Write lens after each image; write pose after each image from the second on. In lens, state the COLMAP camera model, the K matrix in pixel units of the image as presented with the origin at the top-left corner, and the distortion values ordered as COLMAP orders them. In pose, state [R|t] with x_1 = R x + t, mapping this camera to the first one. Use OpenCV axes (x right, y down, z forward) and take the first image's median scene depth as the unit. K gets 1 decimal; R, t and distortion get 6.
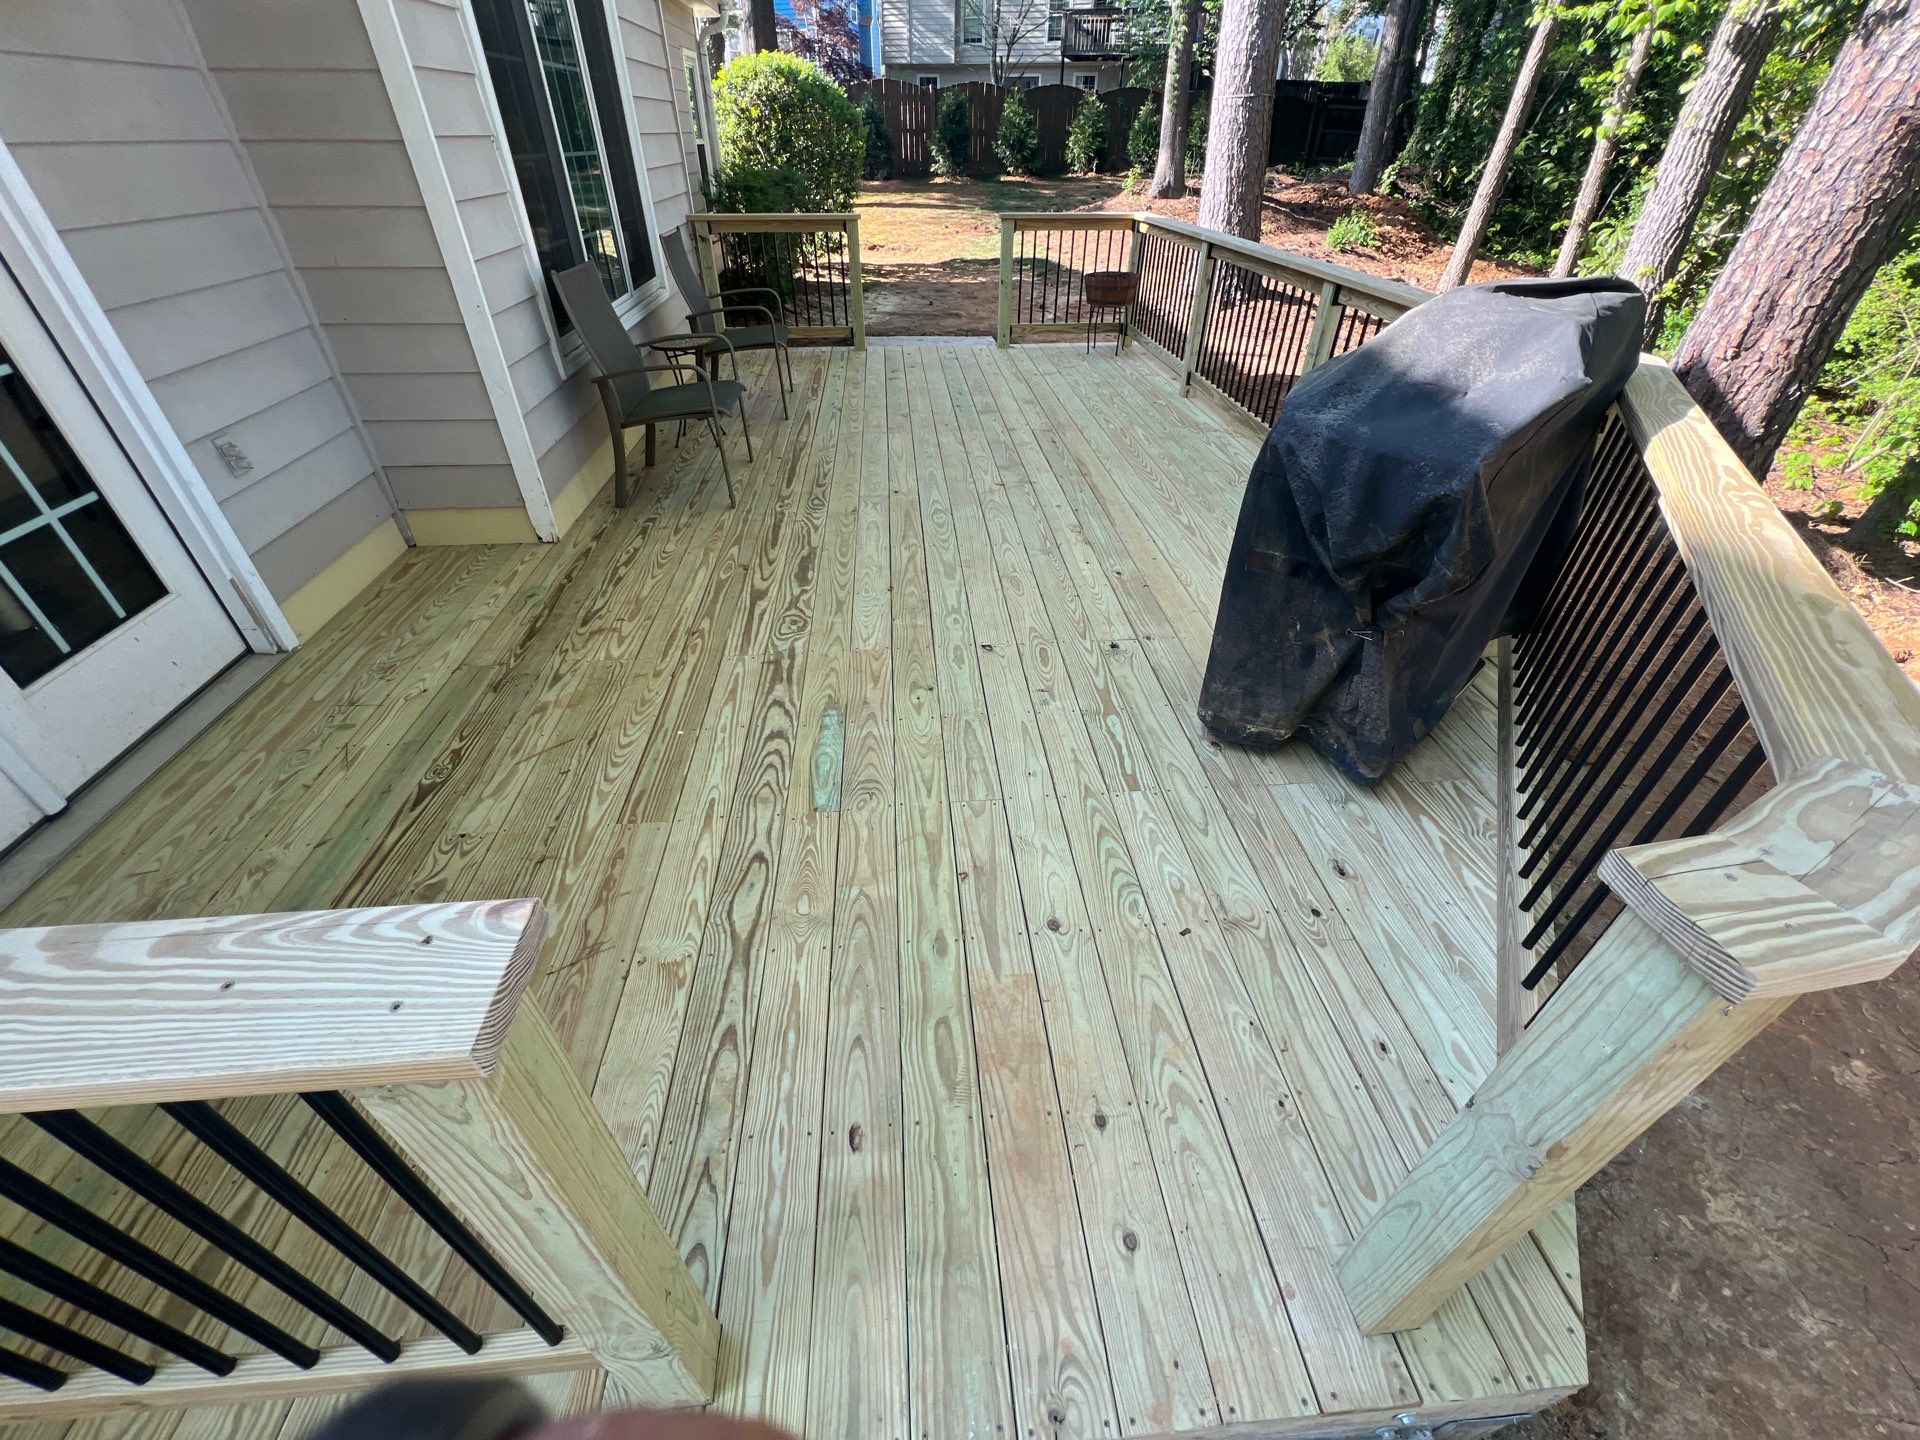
lens RADIAL K [[770.4, 0, 954.9], [0, 770.4, 716.3], [0, 0, 1]] dist [-0.000709, -0.000310]
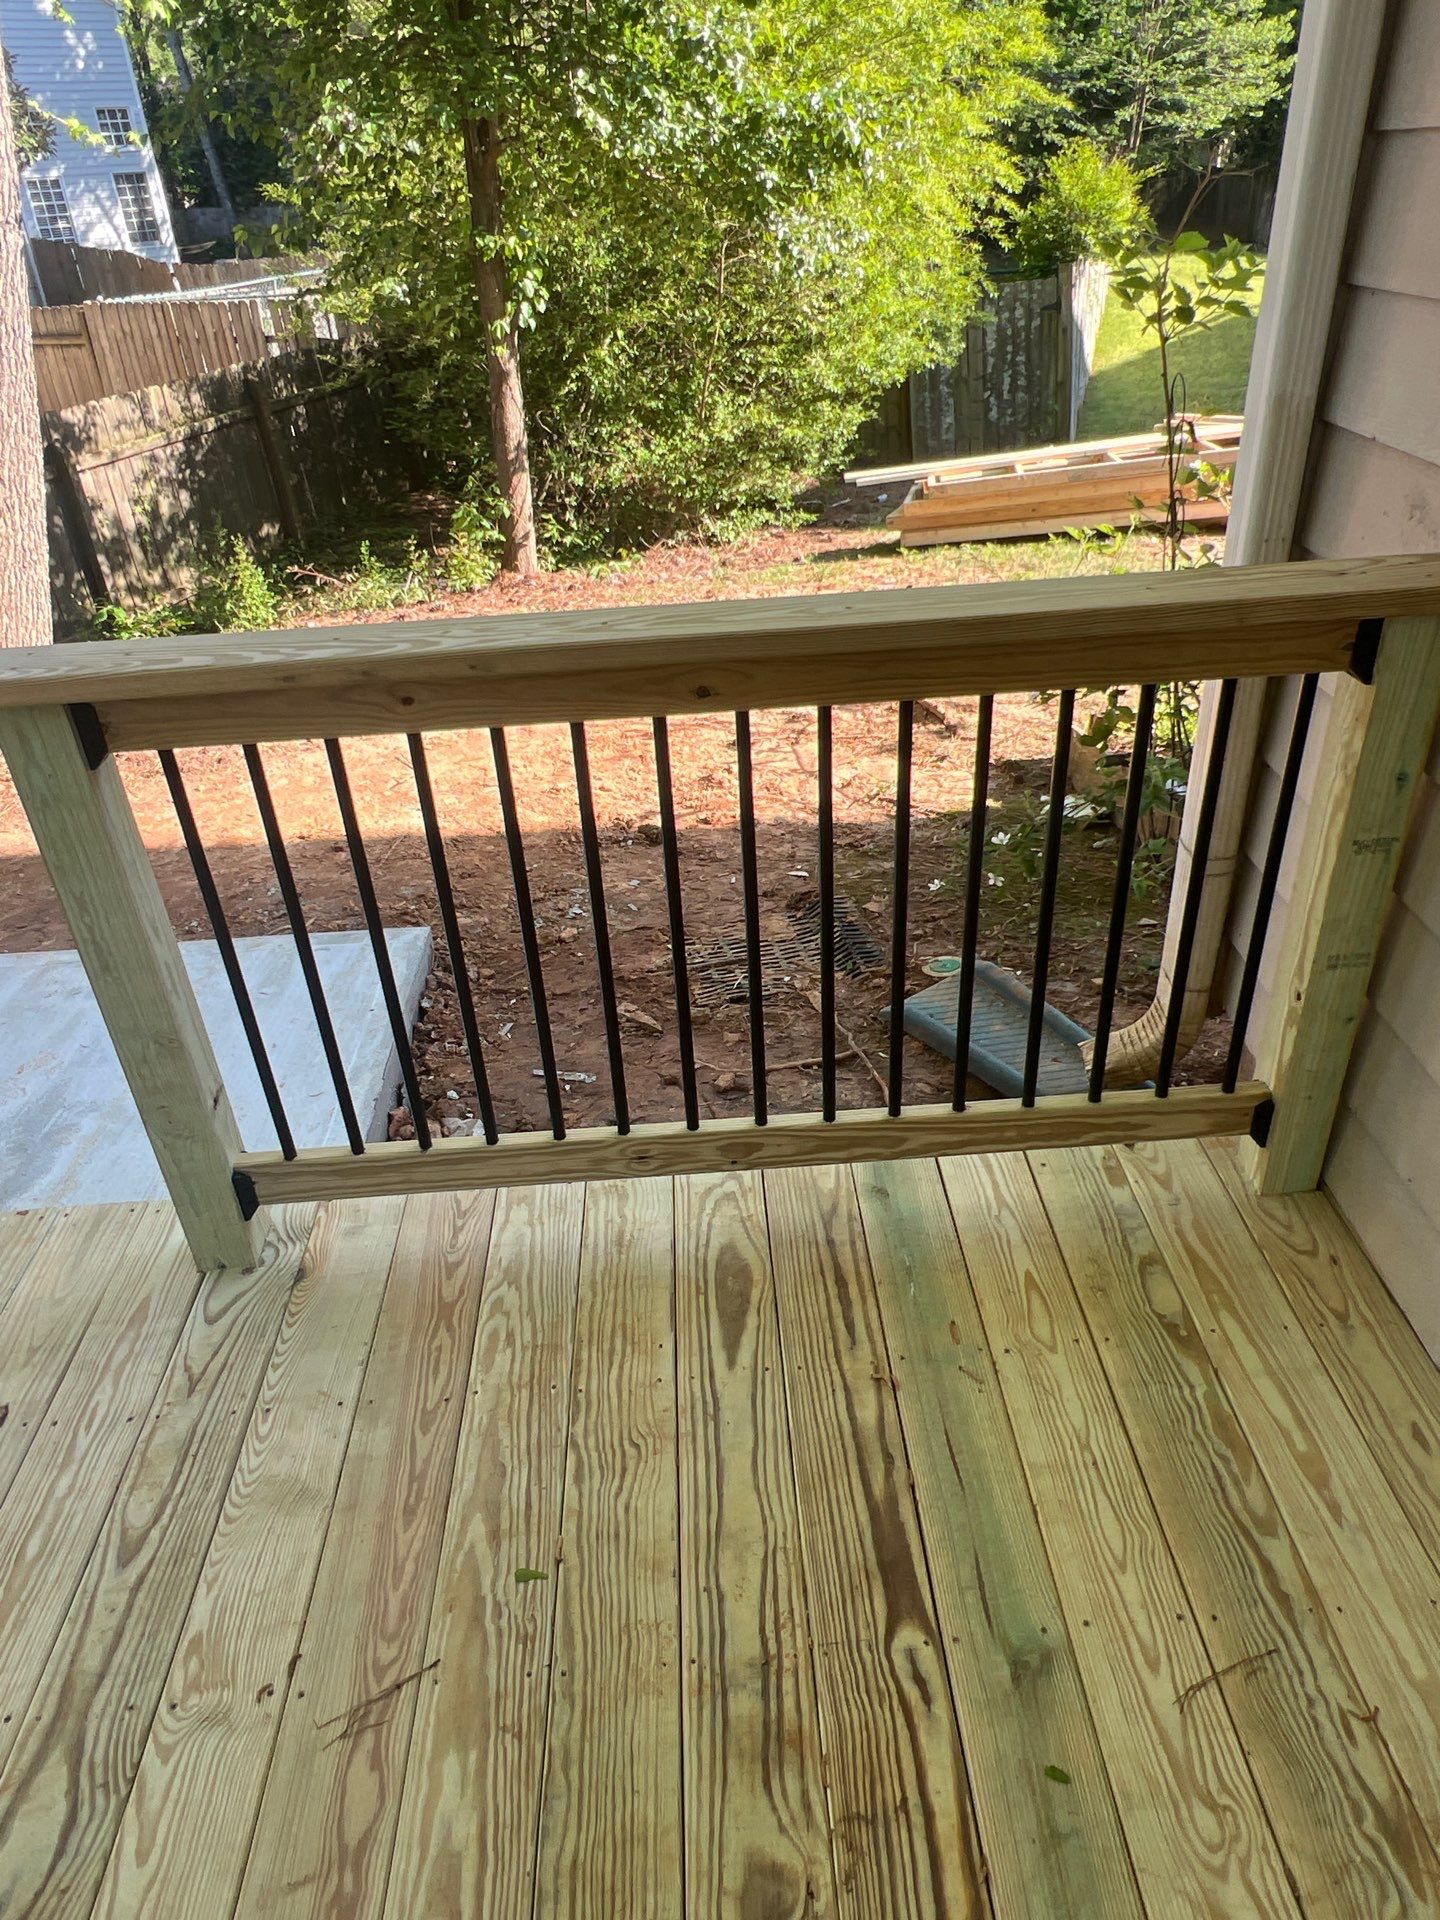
lens RADIAL K [[1282.6, 0, 733.0], [0, 1282.6, 962.5], [0, 0, 1]] dist [0.000521, -0.004402]
pose [[-0.998640, 0.017400, 0.049149, -0.684222], [0.052132, 0.347586, 0.936198, -0.565774], [-0.000794, 0.937487, -0.348021, 0.746600]]
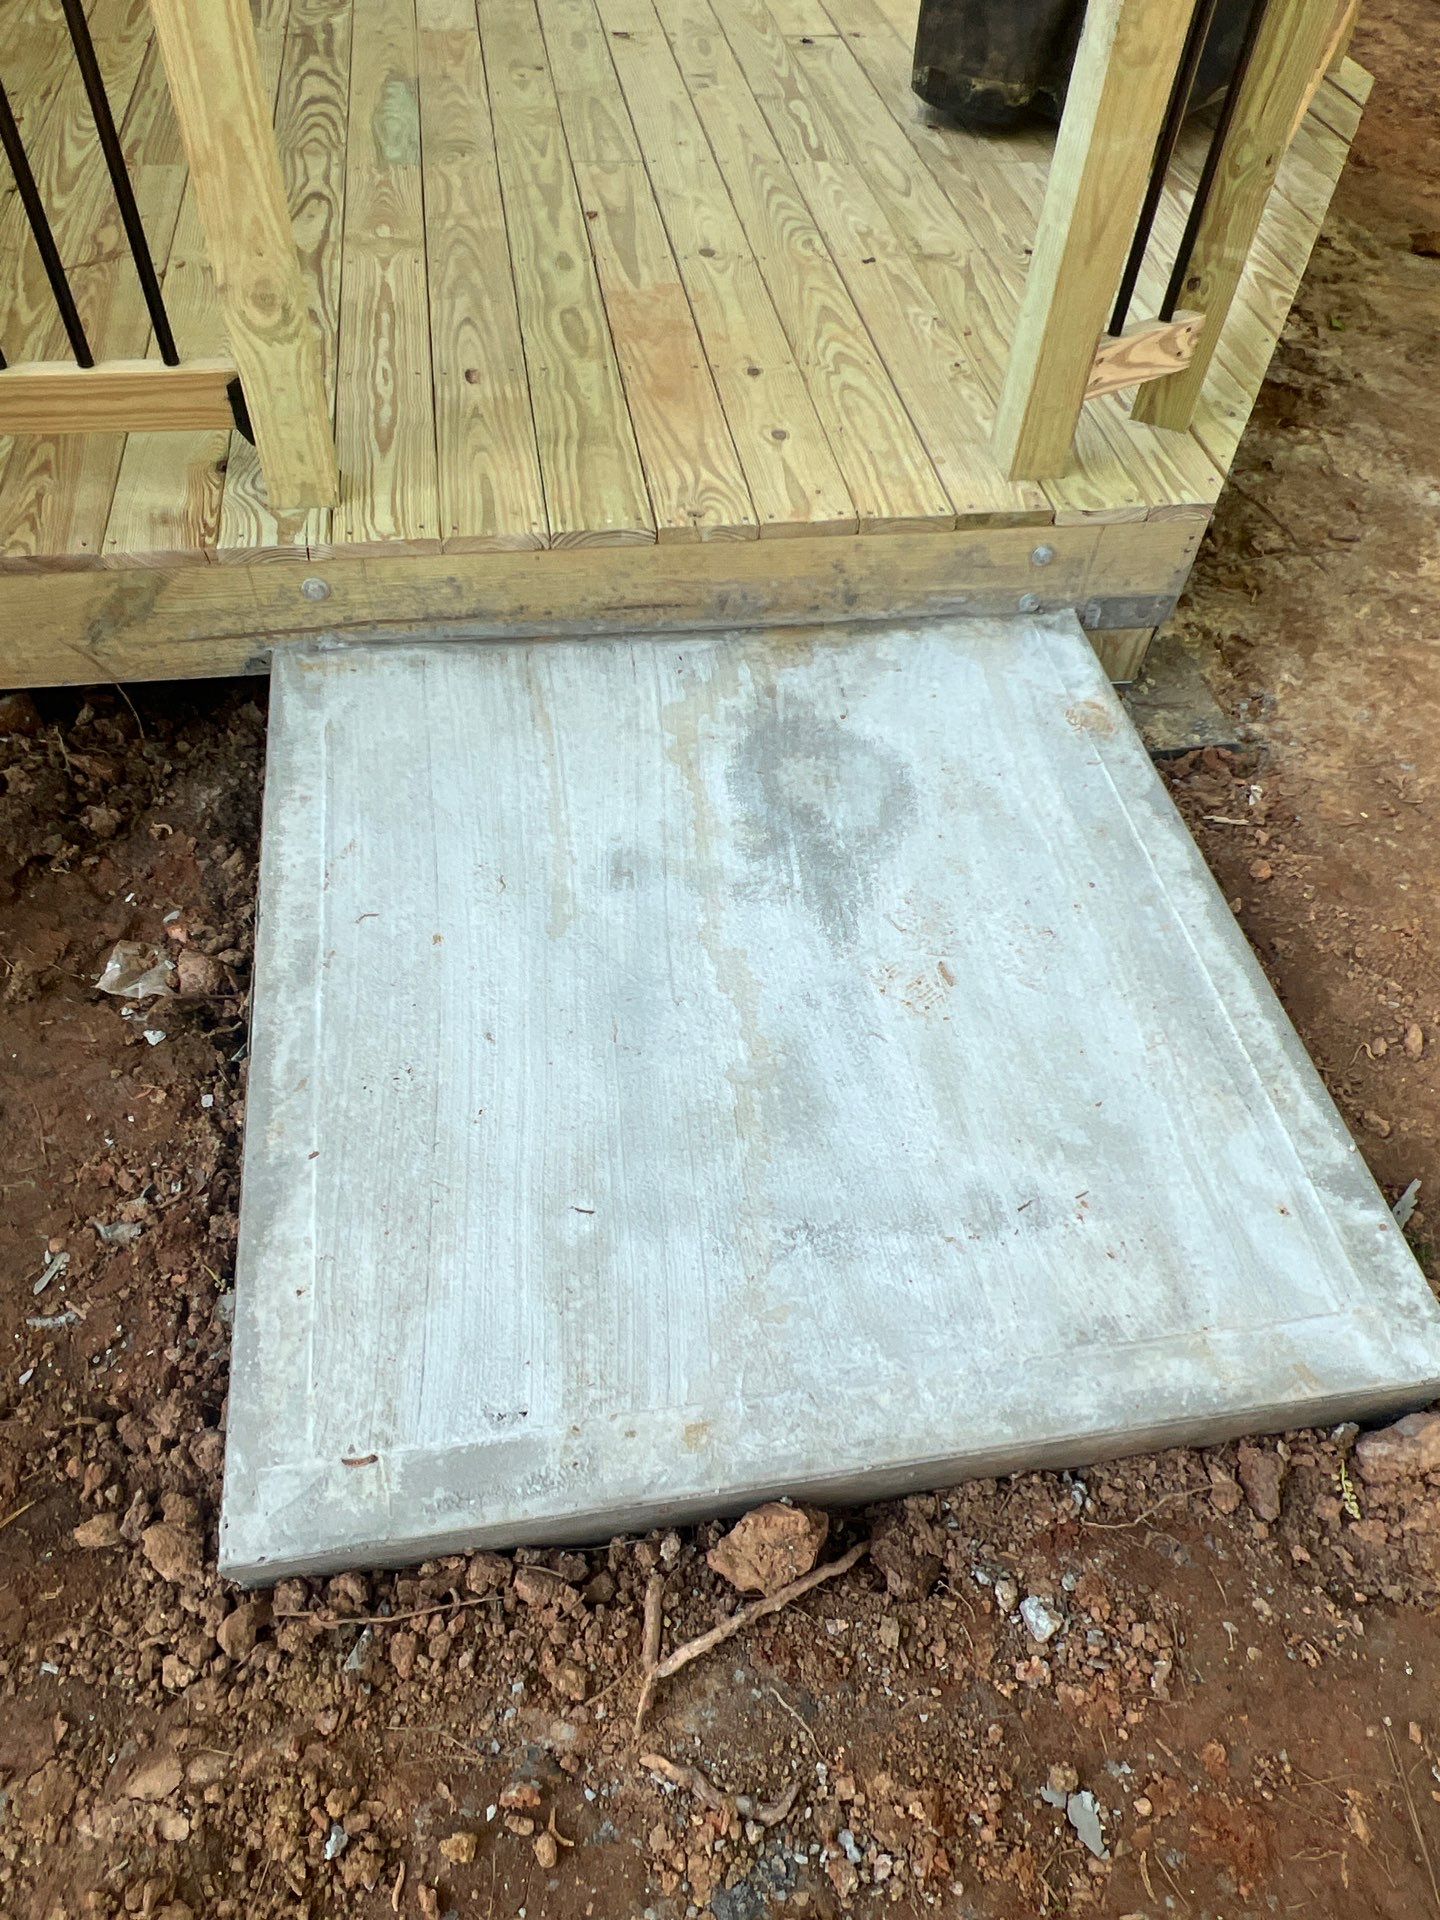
lens RADIAL K [[1282.6, 0, 733.0], [0, 1282.6, 962.5], [0, 0, 1]] dist [0.000521, -0.004402]
pose [[0.994381, -0.036774, 0.099267, -0.003276], [0.011179, 0.968959, 0.246970, 0.617078], [-0.105268, -0.244473, 0.963925, -0.434258]]
